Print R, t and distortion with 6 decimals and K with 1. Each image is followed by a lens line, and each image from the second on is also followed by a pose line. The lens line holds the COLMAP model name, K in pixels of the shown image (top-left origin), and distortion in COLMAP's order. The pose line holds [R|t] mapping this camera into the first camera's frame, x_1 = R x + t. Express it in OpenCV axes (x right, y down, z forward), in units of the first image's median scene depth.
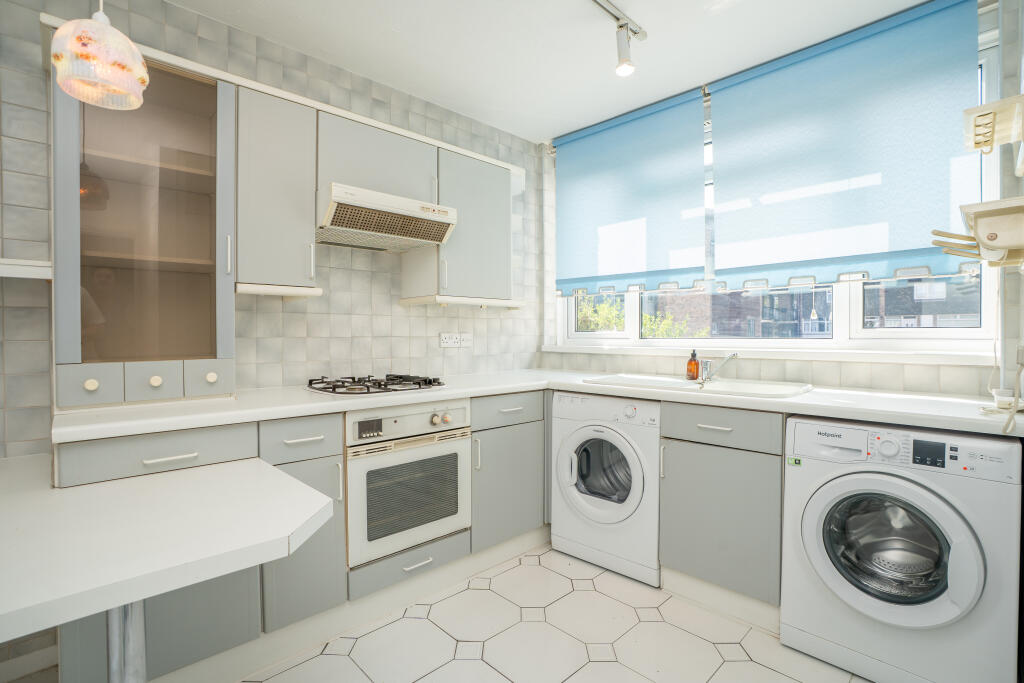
lens RADIAL K [[482.7, 0, 500.3], [0, 482.7, 338.8], [0, 0, 1]] dist [-0.069725, 0.043057]
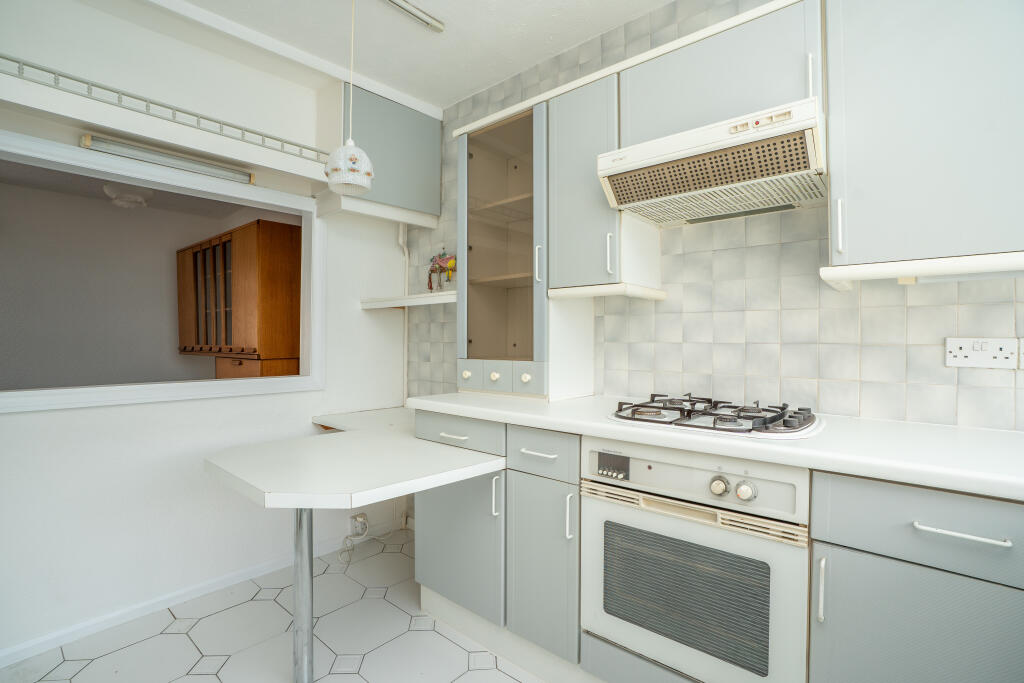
lens RADIAL K [[482.7, 0, 500.3], [0, 482.7, 338.8], [0, 0, 1]] dist [-0.069725, 0.043057]
pose [[0.100135, 0.004070, -0.994966, 0.415484], [-0.008469, 0.999959, 0.003238, -0.011216], [0.994938, 0.008103, 0.100166, 0.683320]]
